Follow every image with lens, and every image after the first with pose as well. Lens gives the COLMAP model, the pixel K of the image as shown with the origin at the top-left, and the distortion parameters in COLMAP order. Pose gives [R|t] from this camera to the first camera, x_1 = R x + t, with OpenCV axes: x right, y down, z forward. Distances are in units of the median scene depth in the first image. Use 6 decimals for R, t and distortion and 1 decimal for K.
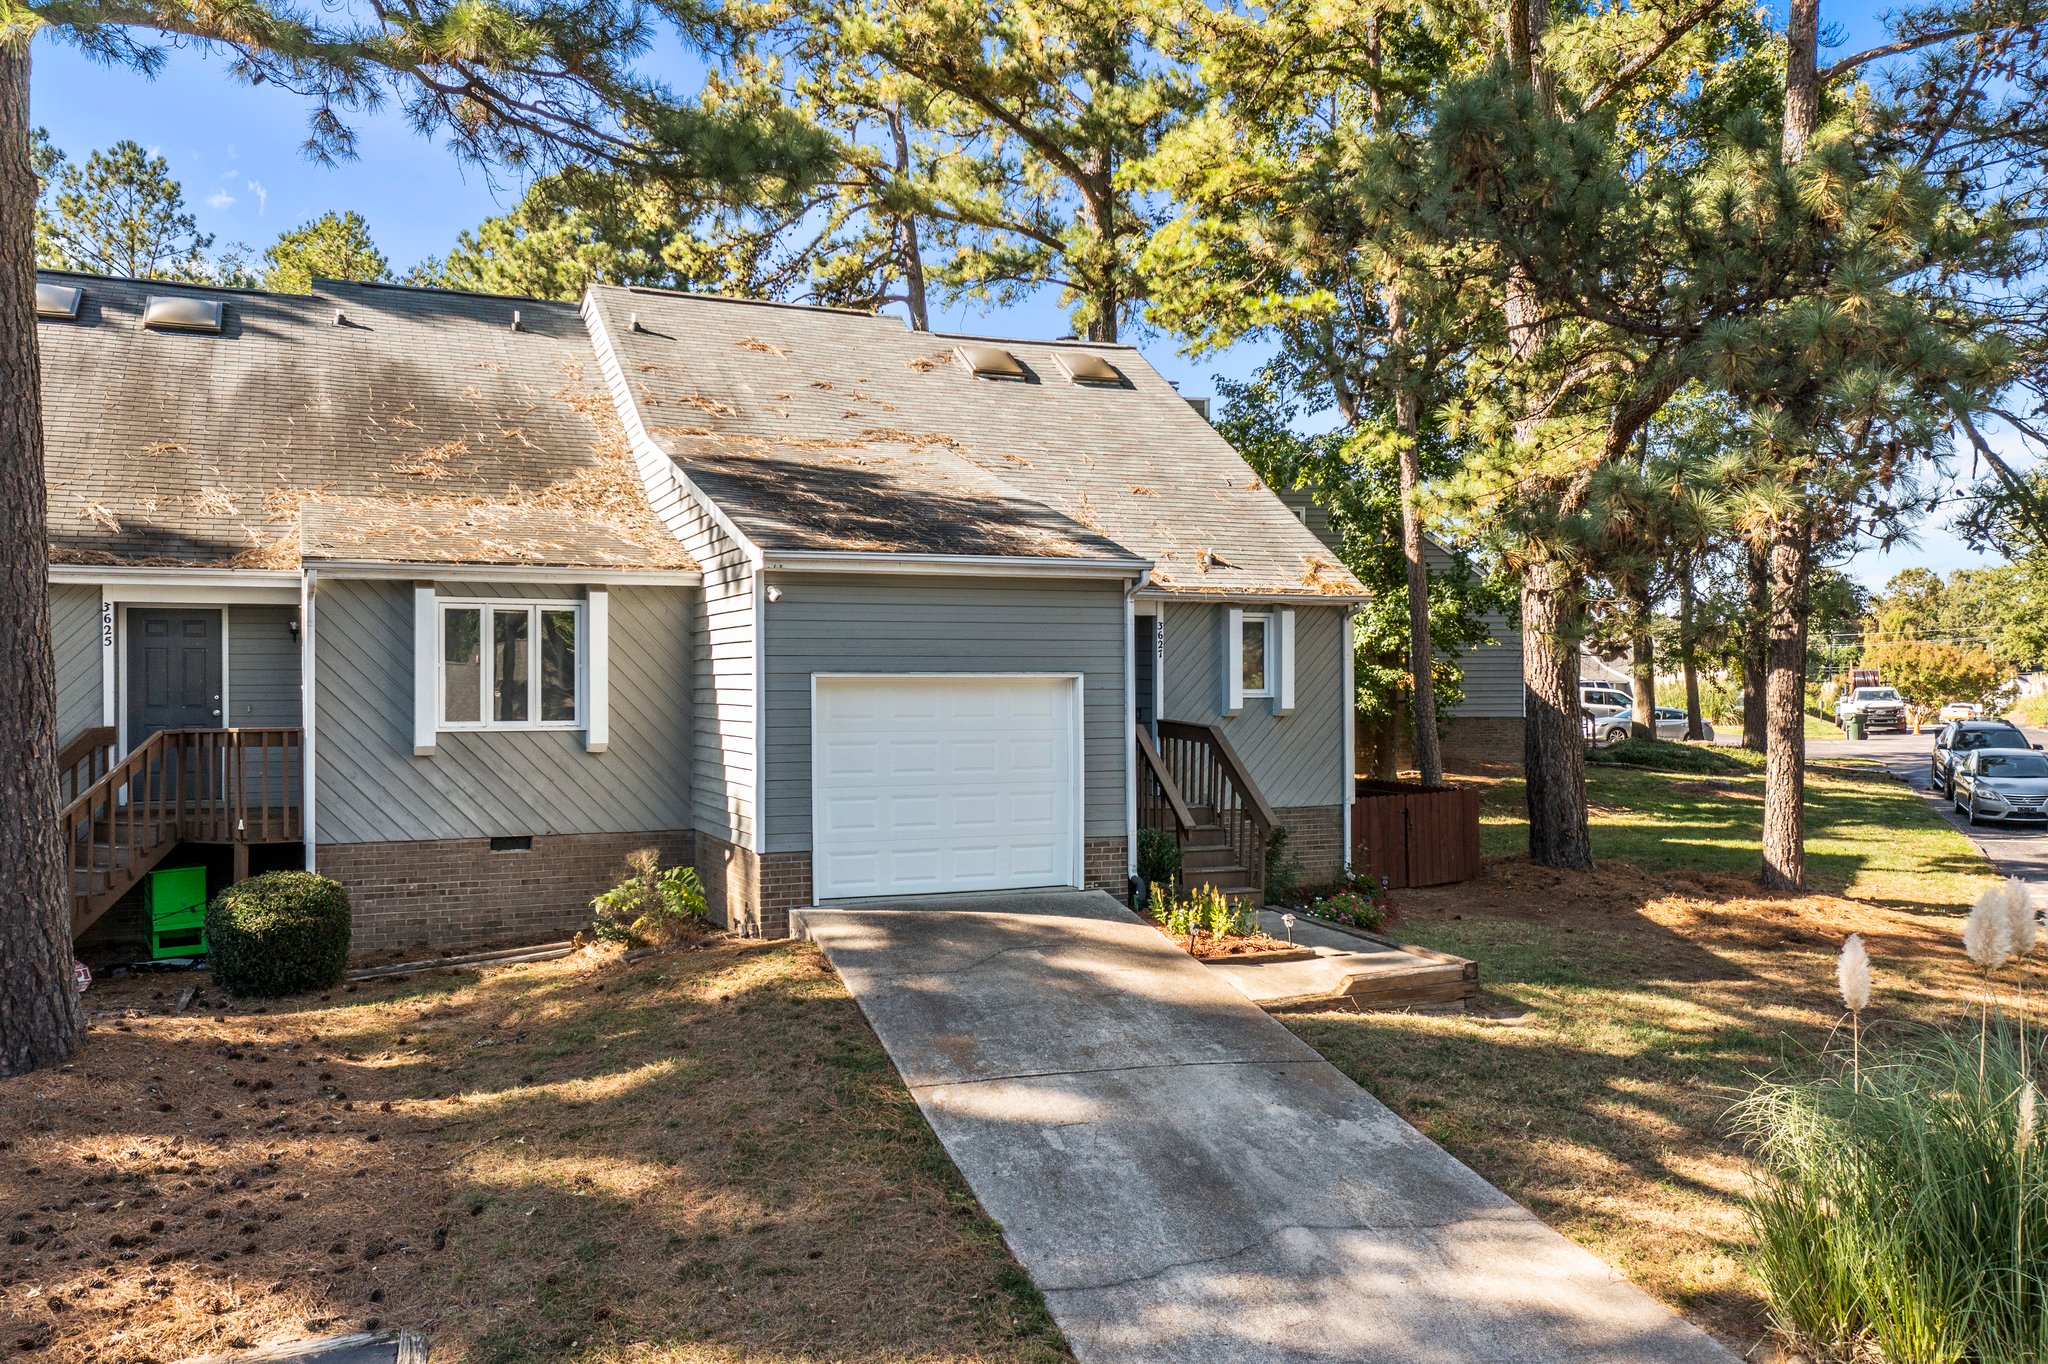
lens RADIAL K [[1635.4, 0, 1030.4], [0, 1635.4, 679.8], [0, 0, 1]] dist [-0.002159, 0.005725]
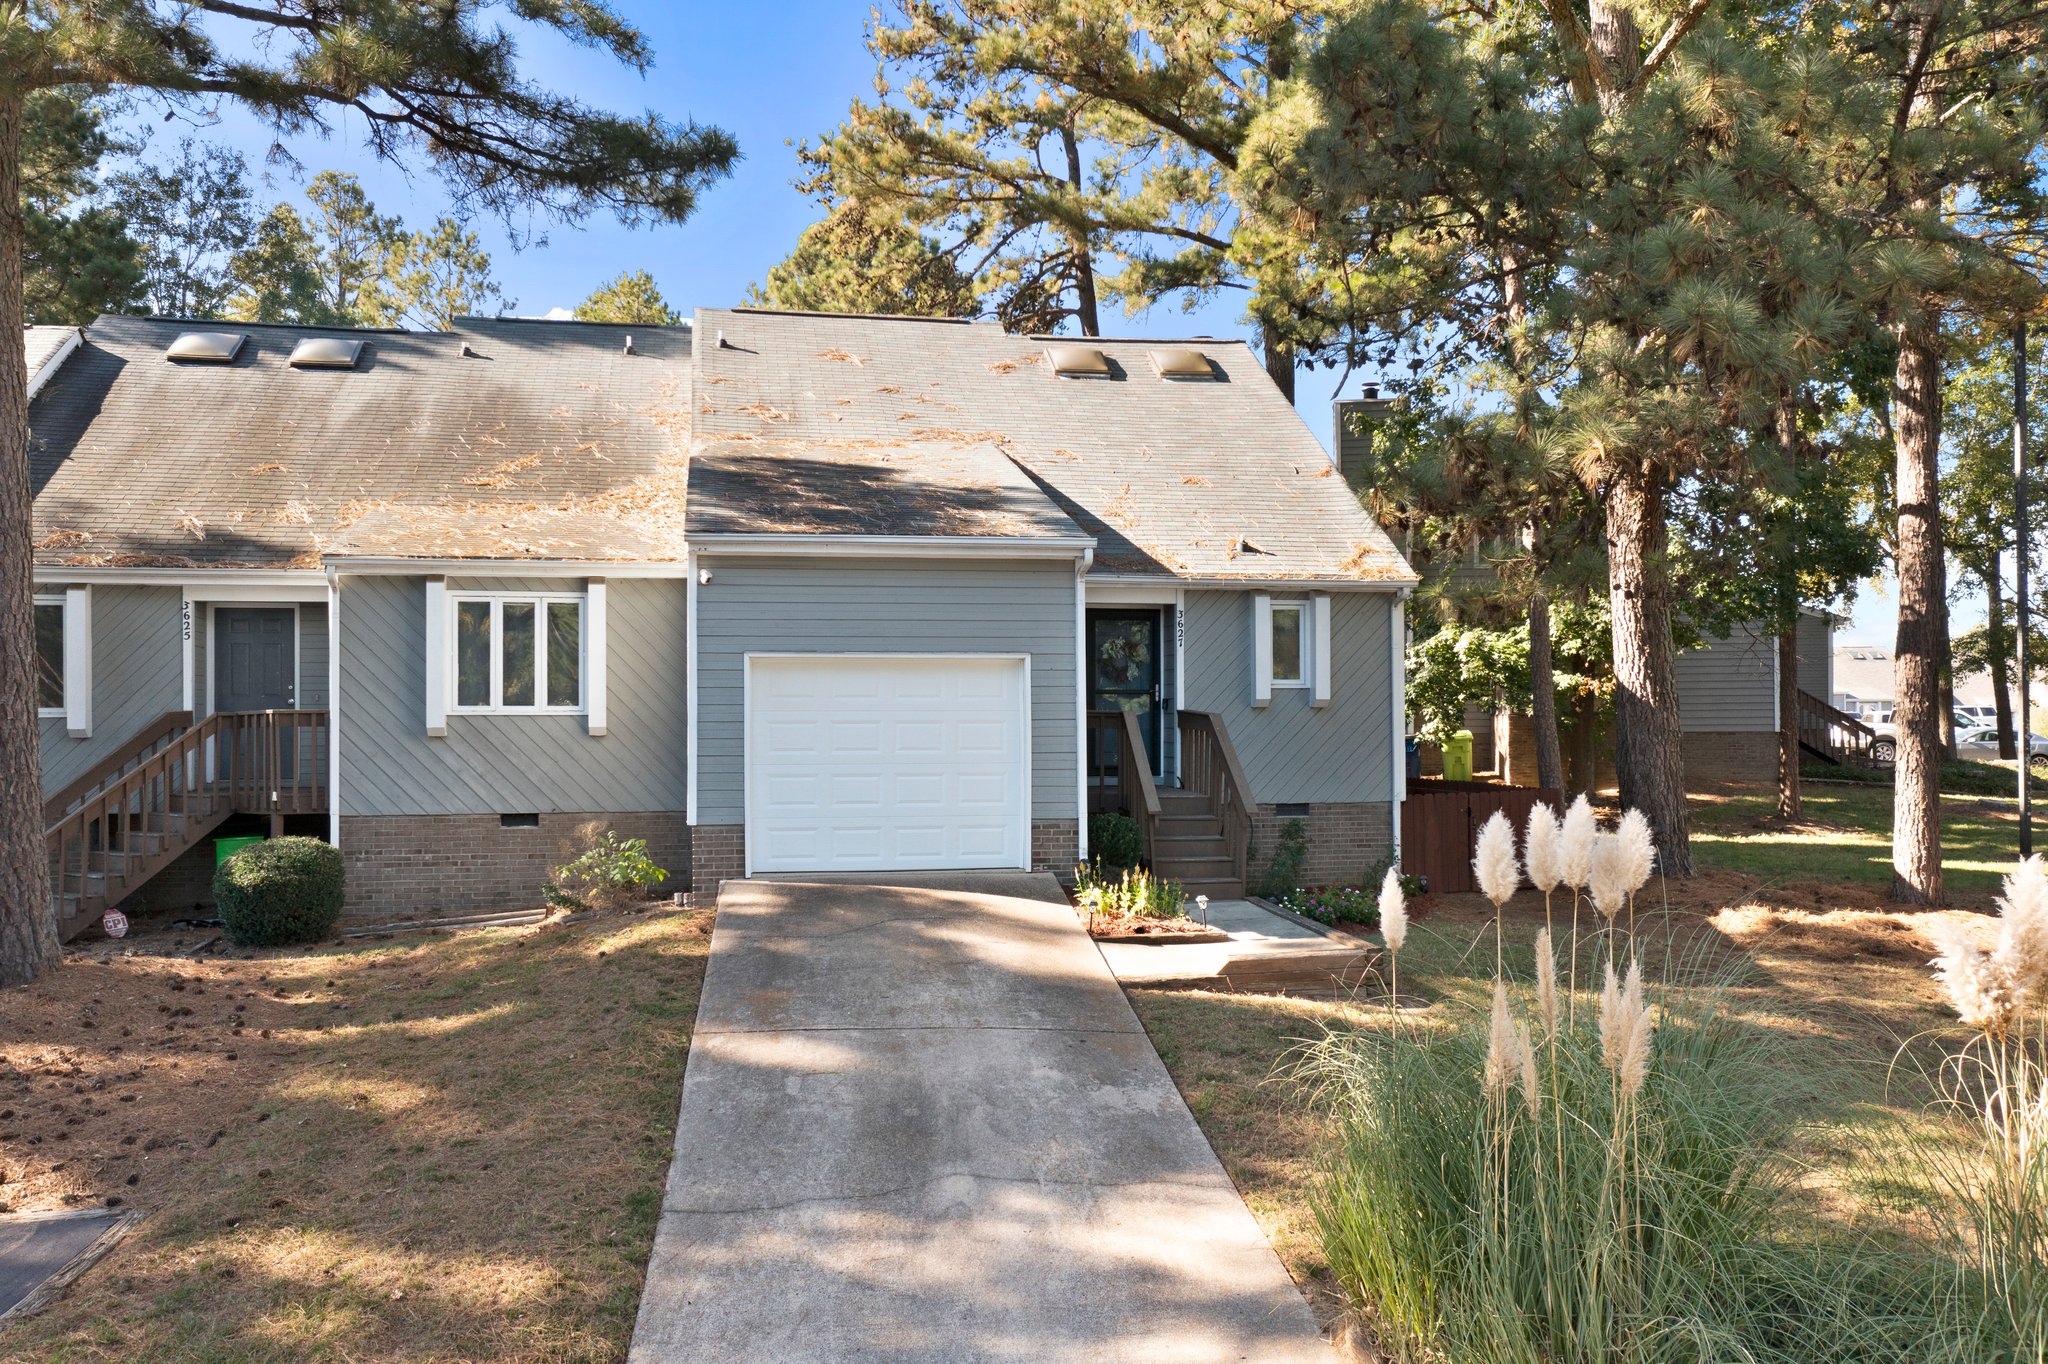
lens RADIAL K [[1650.4, 0, 1020.9], [0, 1650.4, 706.2], [0, 0, 1]] dist [-0.008727, 0.013672]
pose [[0.972811, -0.004879, -0.231547, 0.257215], [0.002949, 0.999958, -0.008684, 0.036376], [0.231580, 0.007765, 0.972785, 0.022954]]
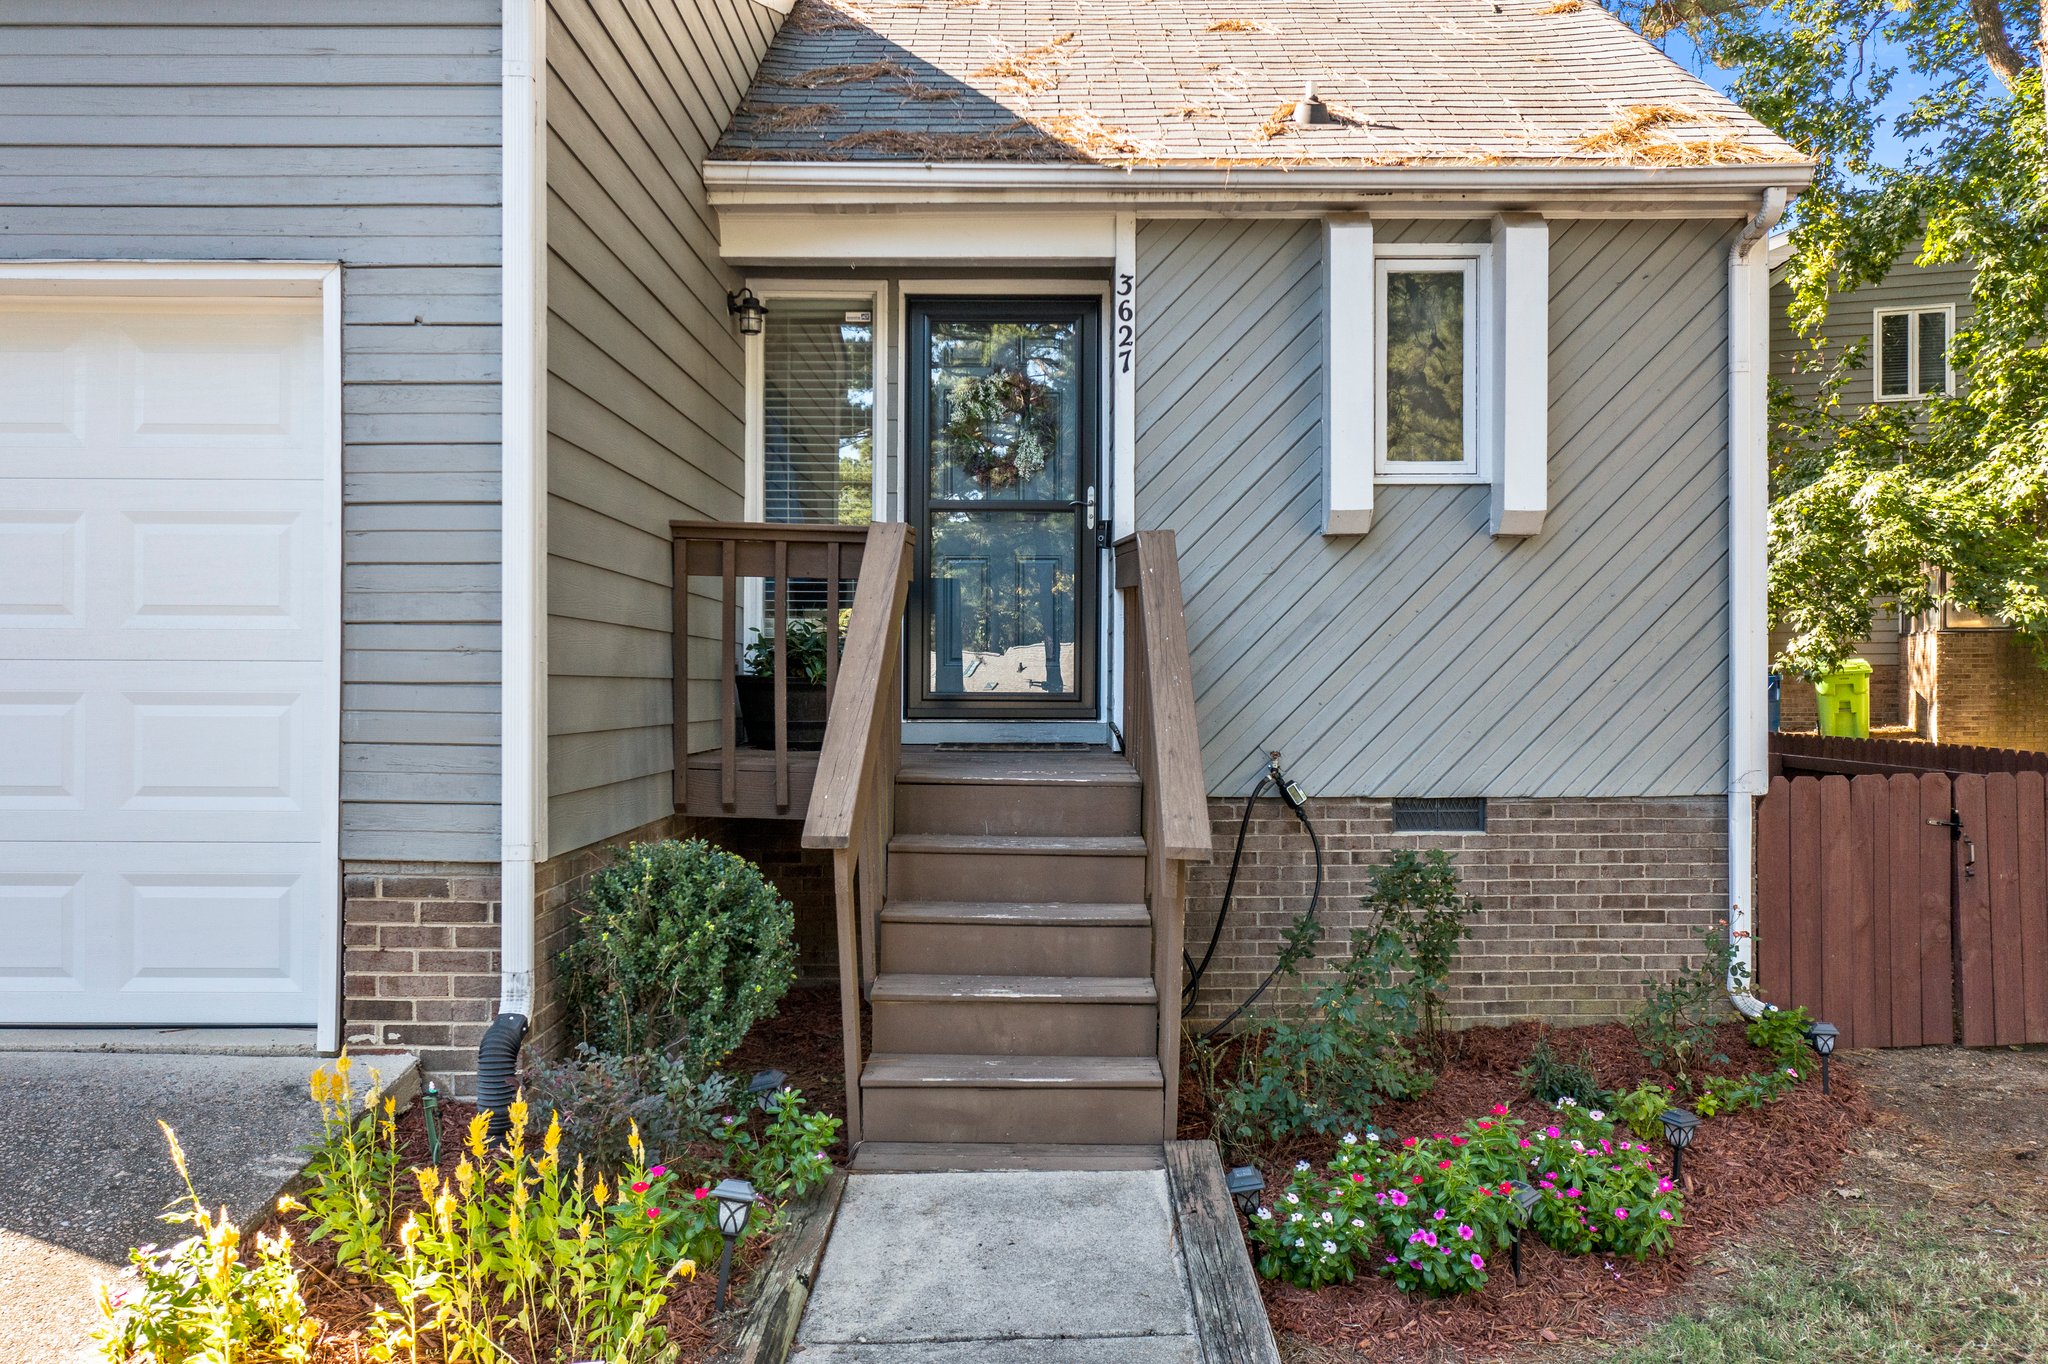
lens RADIAL K [[1635.4, 0, 1030.4], [0, 1635.4, 679.8], [0, 0, 1]] dist [-0.002159, 0.005725]
pose [[0.913538, 0.002411, -0.406745, 0.248960], [-0.000982, 0.999993, 0.003722, 0.064343], [0.406751, -0.003001, 0.913534, 0.791156]]
